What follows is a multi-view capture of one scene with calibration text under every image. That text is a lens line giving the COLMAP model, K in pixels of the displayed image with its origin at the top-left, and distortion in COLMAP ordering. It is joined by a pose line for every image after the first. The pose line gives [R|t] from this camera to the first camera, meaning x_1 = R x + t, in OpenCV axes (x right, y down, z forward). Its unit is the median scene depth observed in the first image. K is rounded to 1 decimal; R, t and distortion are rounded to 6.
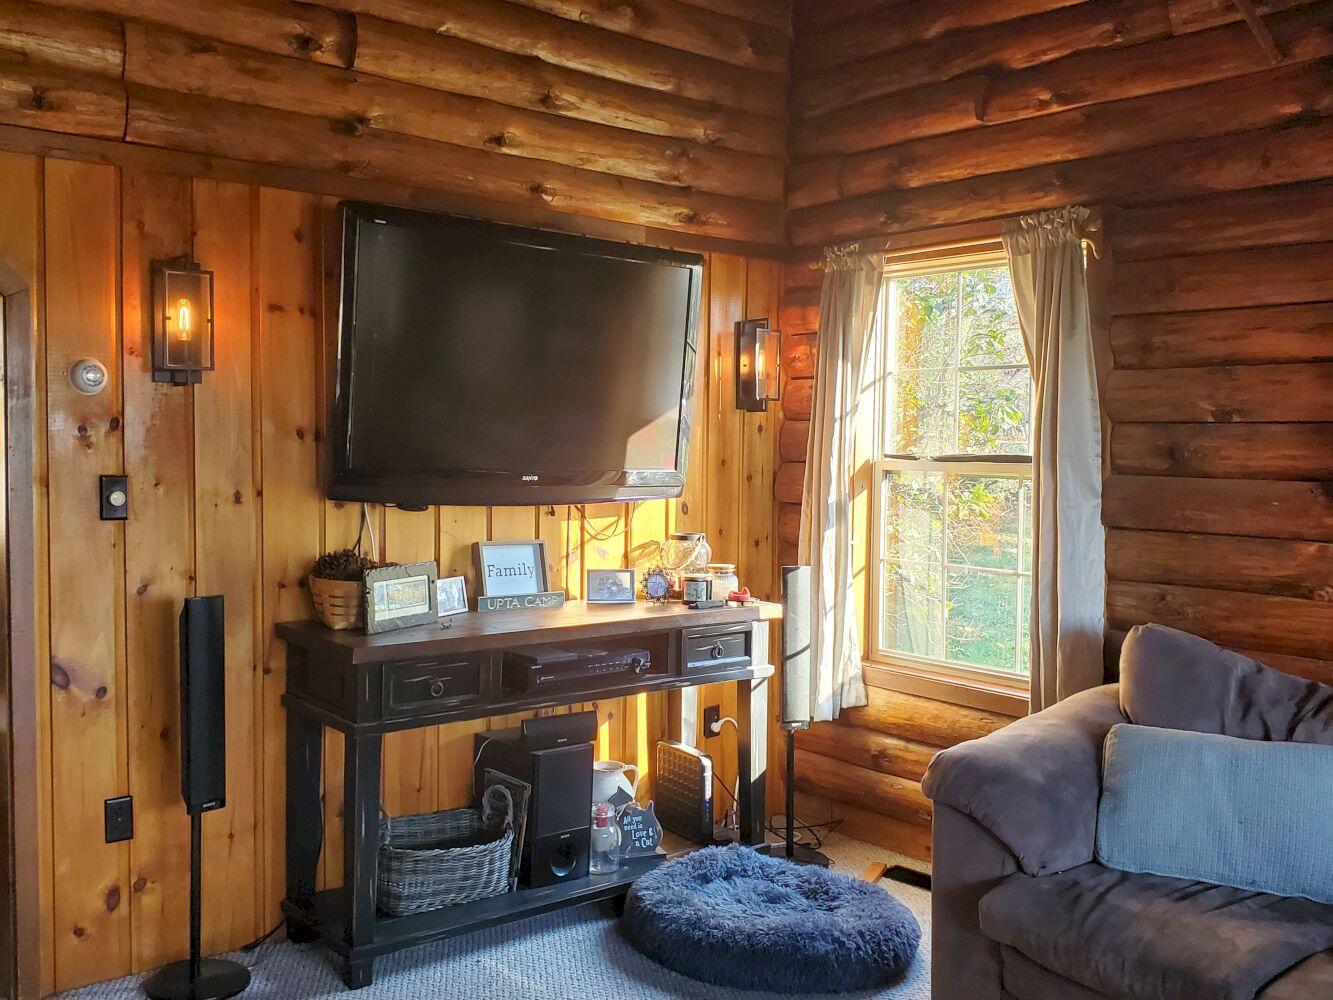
lens RADIAL K [[1335.4, 0, 666.5], [0, 1335.4, 500.0], [0, 0, 1]] dist [0.000227, -0.008385]
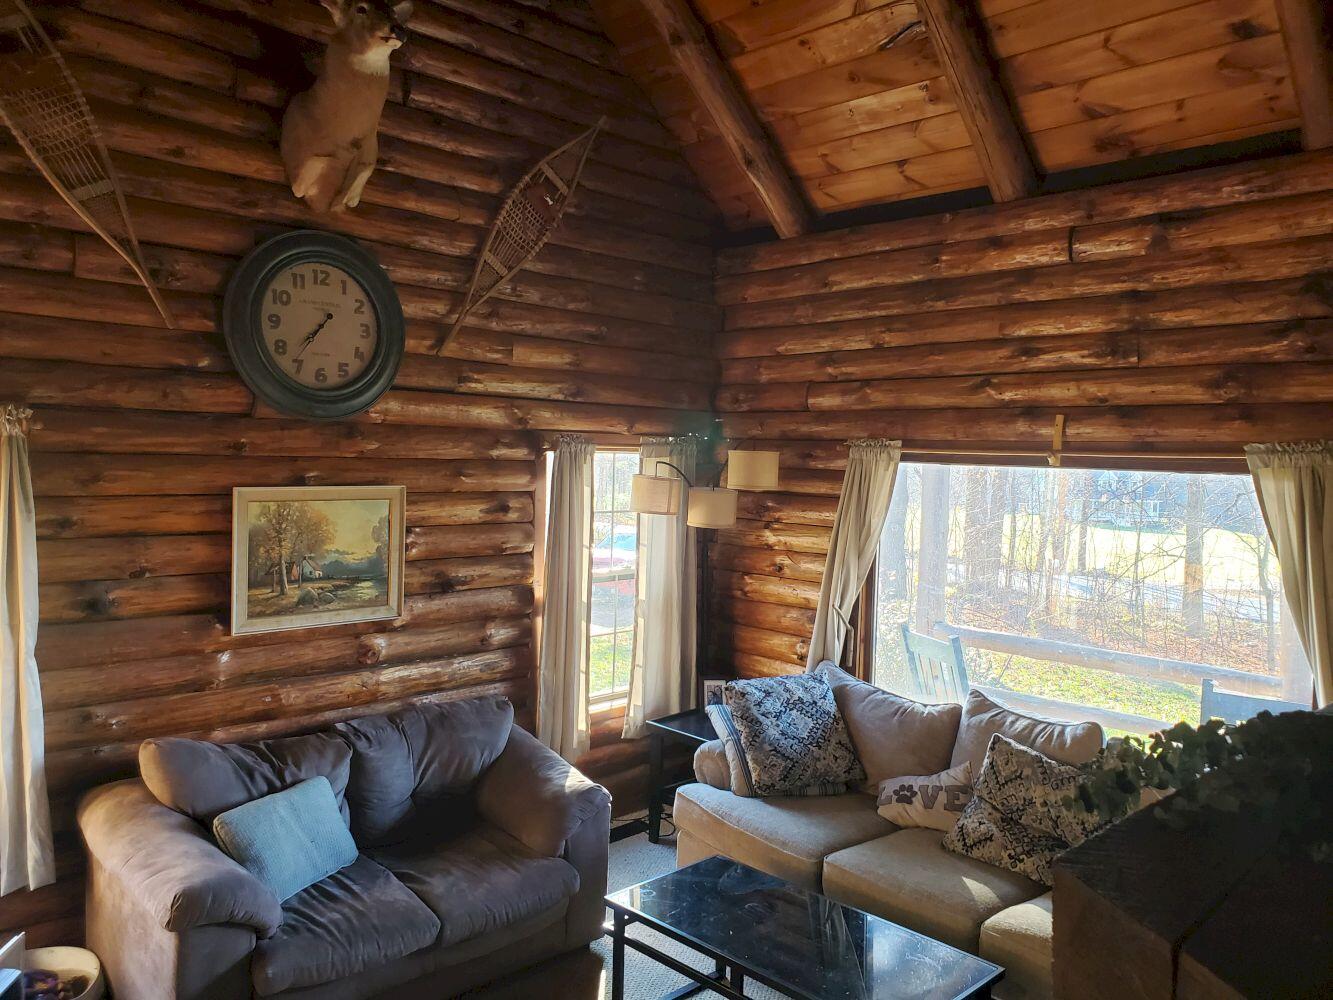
lens RADIAL K [[1019.9, 0, 666.5], [0, 1019.9, 500.0], [0, 0, 1]] dist [-0.001550, 0.003572]
pose [[-0.089219, -0.059978, 0.994204, -0.664882], [0.018027, 0.997924, 0.061821, -0.194634], [-0.995849, 0.023438, -0.087953, 0.558215]]
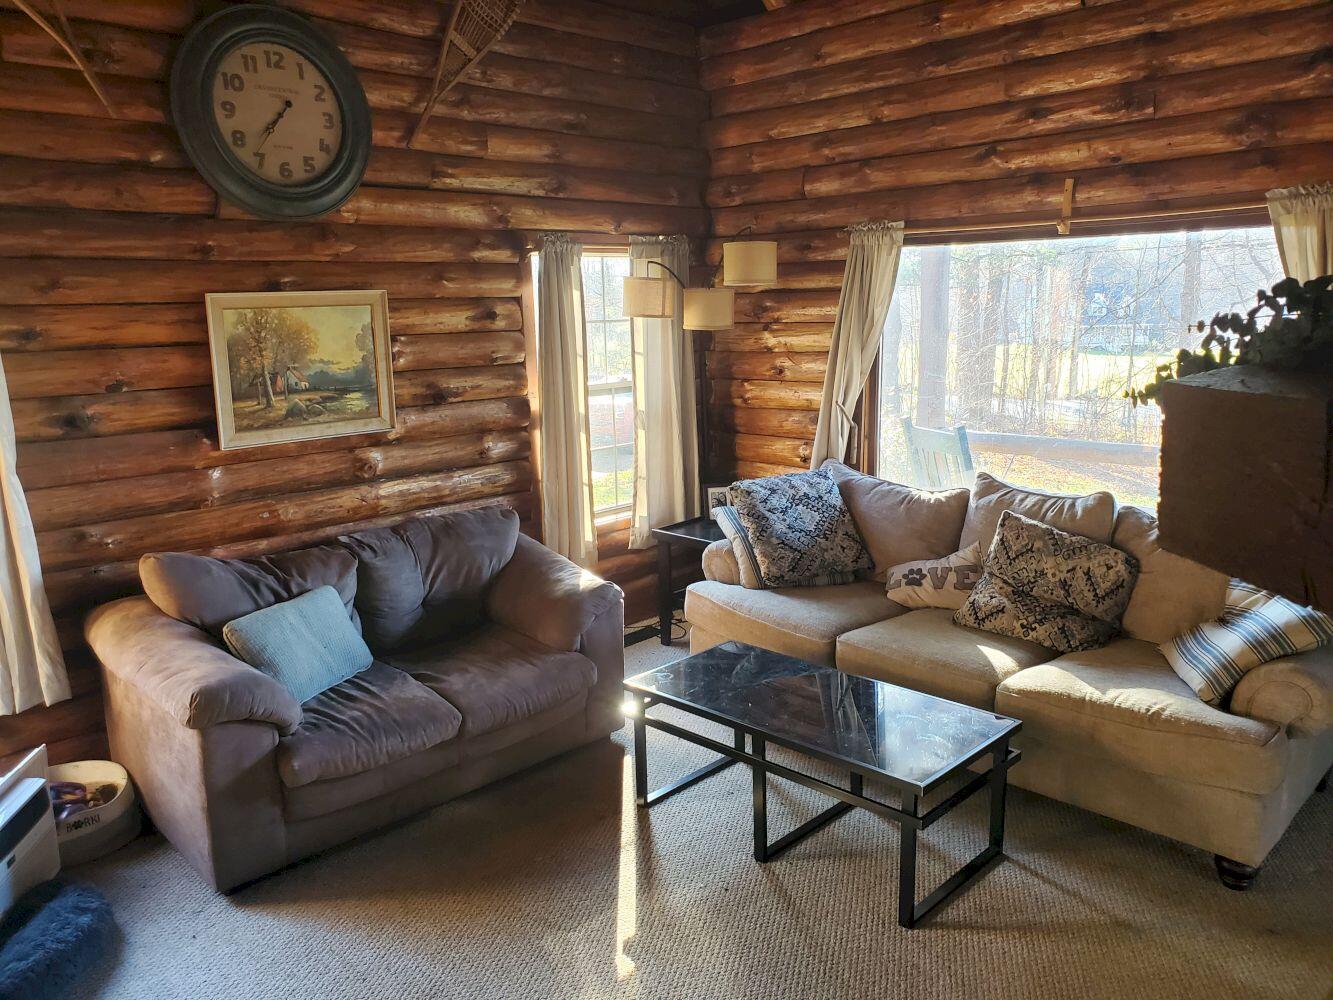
lens RADIAL K [[1017.9, 0, 673.6], [0, 1017.9, 498.8], [0, 0, 1]] dist [0.002306, -0.003047]
pose [[-0.110834, -0.194951, 0.974531, -0.636556], [0.068552, 0.976737, 0.203188, -0.122968], [-0.991472, 0.089326, -0.094891, 0.568970]]
